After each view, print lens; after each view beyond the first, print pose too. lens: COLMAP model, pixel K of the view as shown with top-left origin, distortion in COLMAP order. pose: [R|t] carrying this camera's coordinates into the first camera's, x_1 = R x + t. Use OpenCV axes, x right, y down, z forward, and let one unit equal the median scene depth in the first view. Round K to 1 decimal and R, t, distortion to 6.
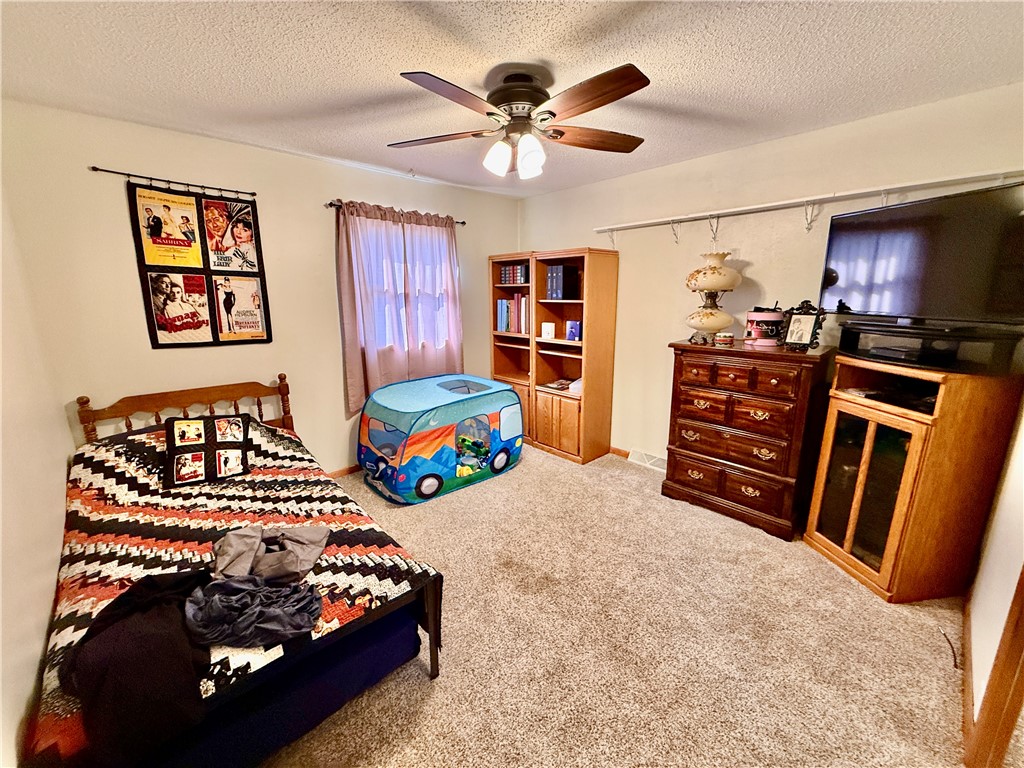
lens RADIAL K [[409.7, 0, 513.7], [0, 409.7, 383.6], [0, 0, 1]] dist [0.002574, -0.000317]
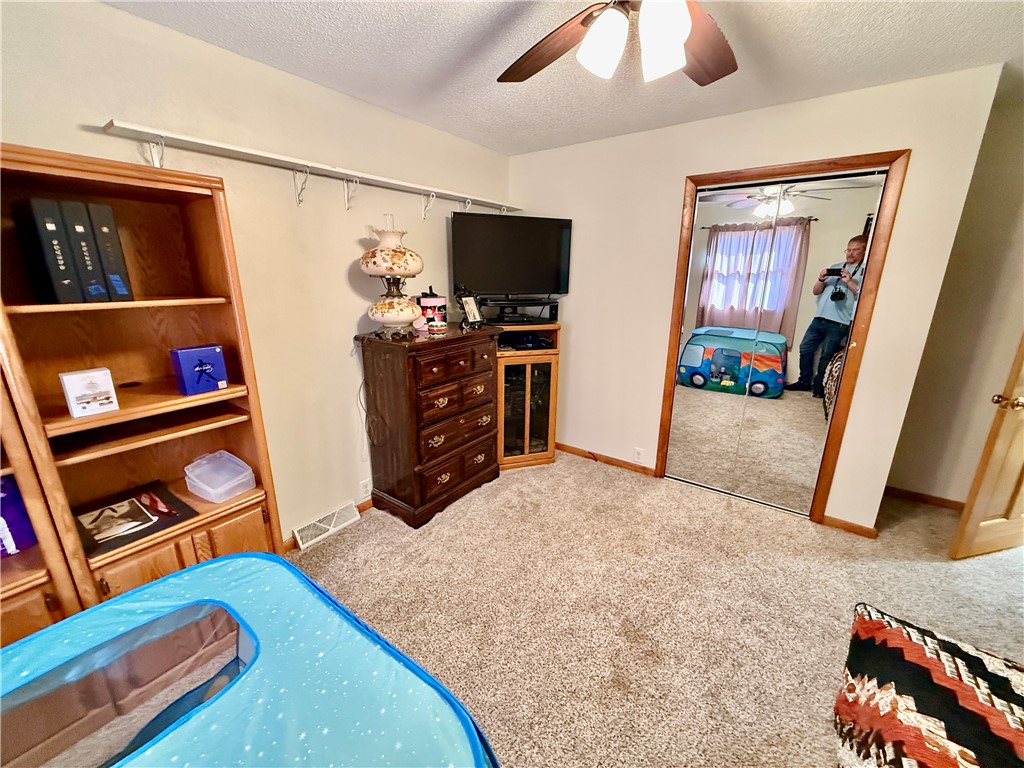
lens RADIAL K [[409.7, 0, 513.1], [0, 409.7, 384.1], [0, 0, 1]] dist [0.002574, -0.000317]
pose [[-0.192412, -0.257564, 0.946910, -0.417849], [0.208155, 0.932270, 0.295879, -0.222242], [-0.958983, 0.254035, -0.125766, 0.950565]]
